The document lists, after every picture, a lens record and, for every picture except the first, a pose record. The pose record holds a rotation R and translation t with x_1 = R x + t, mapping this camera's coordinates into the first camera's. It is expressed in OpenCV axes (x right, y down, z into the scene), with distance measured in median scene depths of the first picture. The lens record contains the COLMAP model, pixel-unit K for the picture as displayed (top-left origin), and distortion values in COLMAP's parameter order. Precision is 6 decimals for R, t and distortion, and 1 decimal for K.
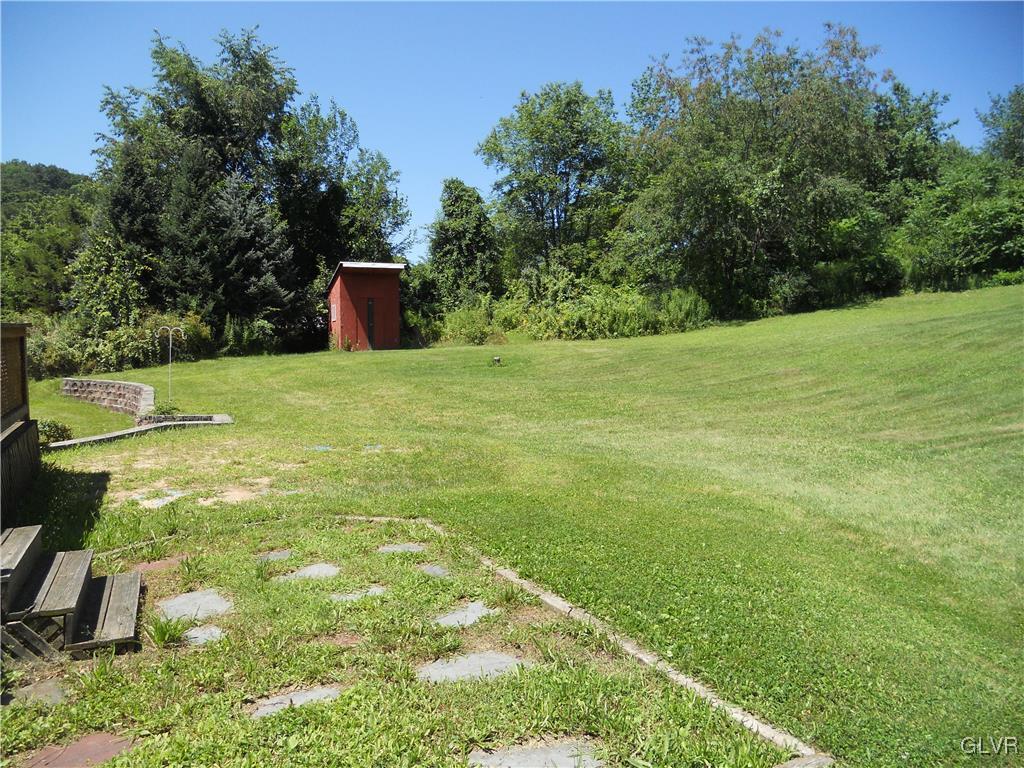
lens RADIAL K [[802.3, 0, 467.7], [0, 802.3, 368.6], [0, 0, 1]] dist [-0.012589, -0.004864]
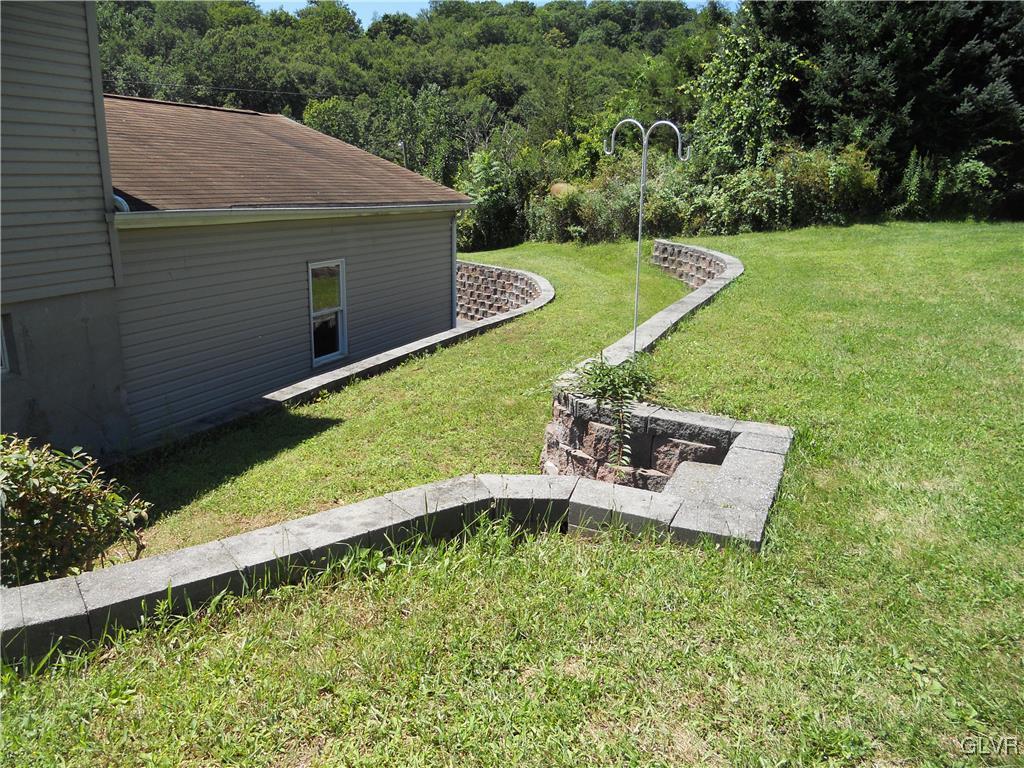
lens RADIAL K [[734.4, 0, 512.0], [0, 734.4, 384.0], [0, 0, 1]] dist [-0.033502, -0.008379]
pose [[0.696233, 0.199270, -0.689602, -0.098858], [-0.047863, 0.971444, 0.232389, -0.008221], [0.716219, -0.128791, 0.685889, 0.386110]]
